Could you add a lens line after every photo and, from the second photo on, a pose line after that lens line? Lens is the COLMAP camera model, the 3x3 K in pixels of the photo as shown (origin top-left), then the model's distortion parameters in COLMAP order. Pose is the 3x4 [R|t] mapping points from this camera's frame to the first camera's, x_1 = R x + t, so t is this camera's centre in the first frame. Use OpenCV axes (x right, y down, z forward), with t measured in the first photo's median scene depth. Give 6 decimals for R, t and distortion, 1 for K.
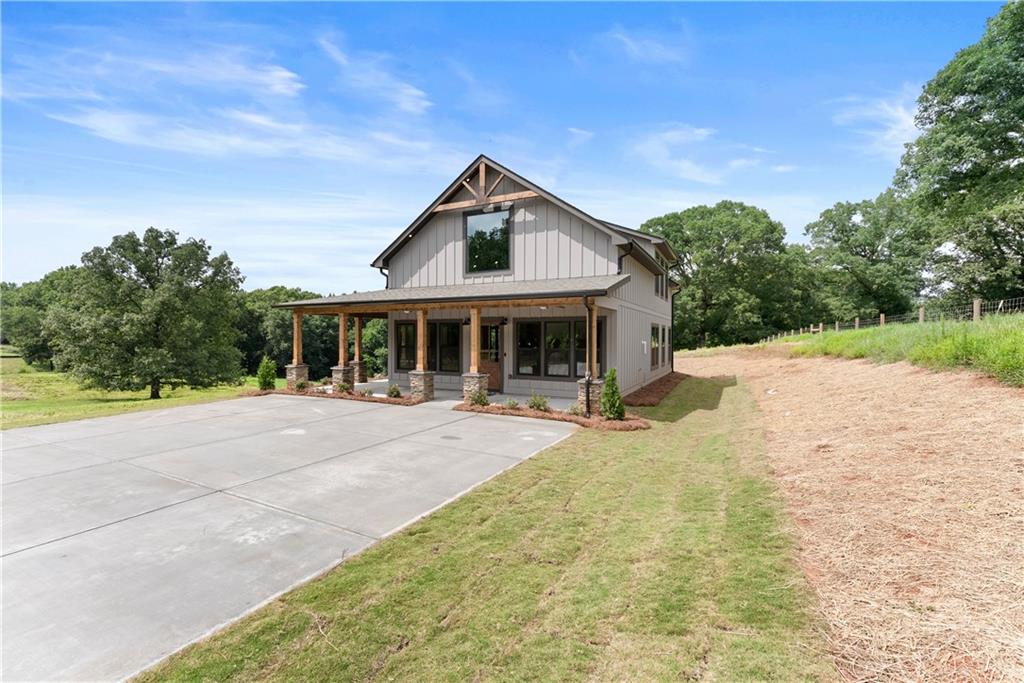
lens RADIAL K [[430.3, 0, 506.8], [0, 430.3, 341.4], [0, 0, 1]] dist [-0.000571, 0.000820]
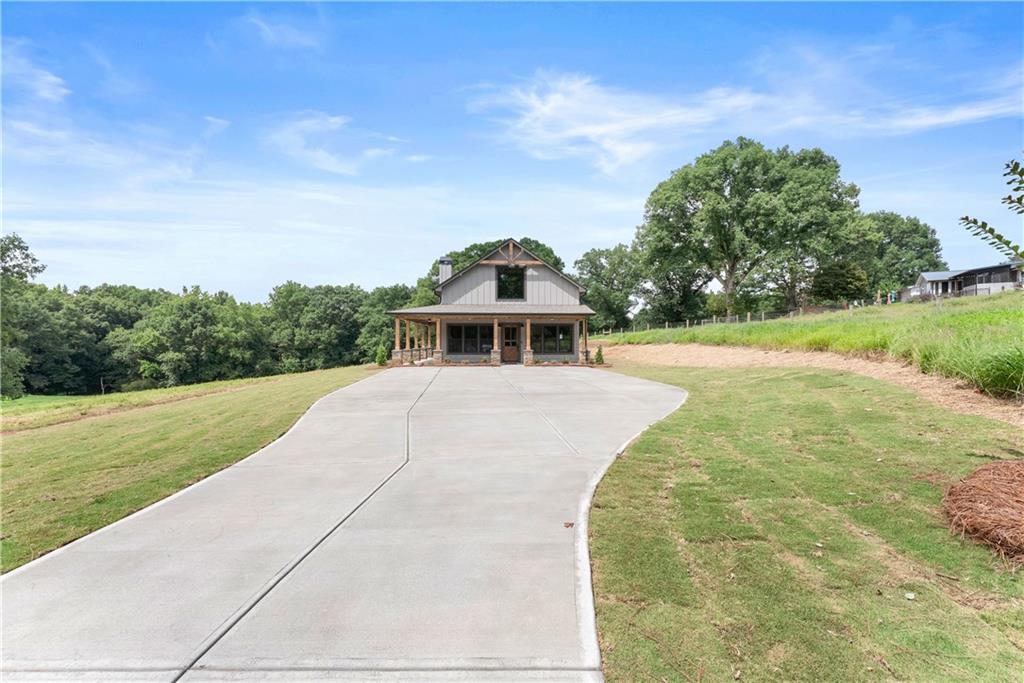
lens RADIAL K [[418.4, 0, 502.3], [0, 418.4, 341.7], [0, 0, 1]] dist [0.001312, -0.000500]
pose [[0.879486, -0.002738, 0.475918, -0.901579], [0.006810, 0.999953, -0.006832, 0.037003], [-0.475877, 0.009250, 0.879463, -0.563758]]
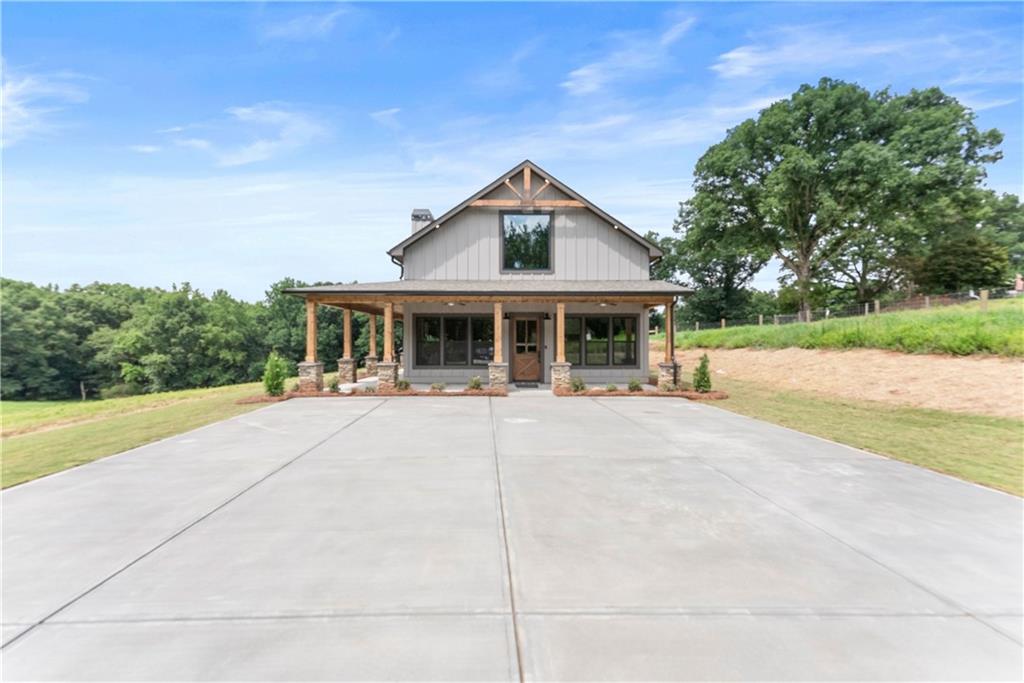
lens RADIAL K [[418.4, 0, 509.4], [0, 418.4, 340.2], [0, 0, 1]] dist [0.001312, -0.000500]
pose [[0.887328, -0.000837, 0.461139, -0.529119], [0.006845, 0.999912, -0.011358, 0.022647], [-0.461089, 0.013235, 0.887255, 0.099995]]
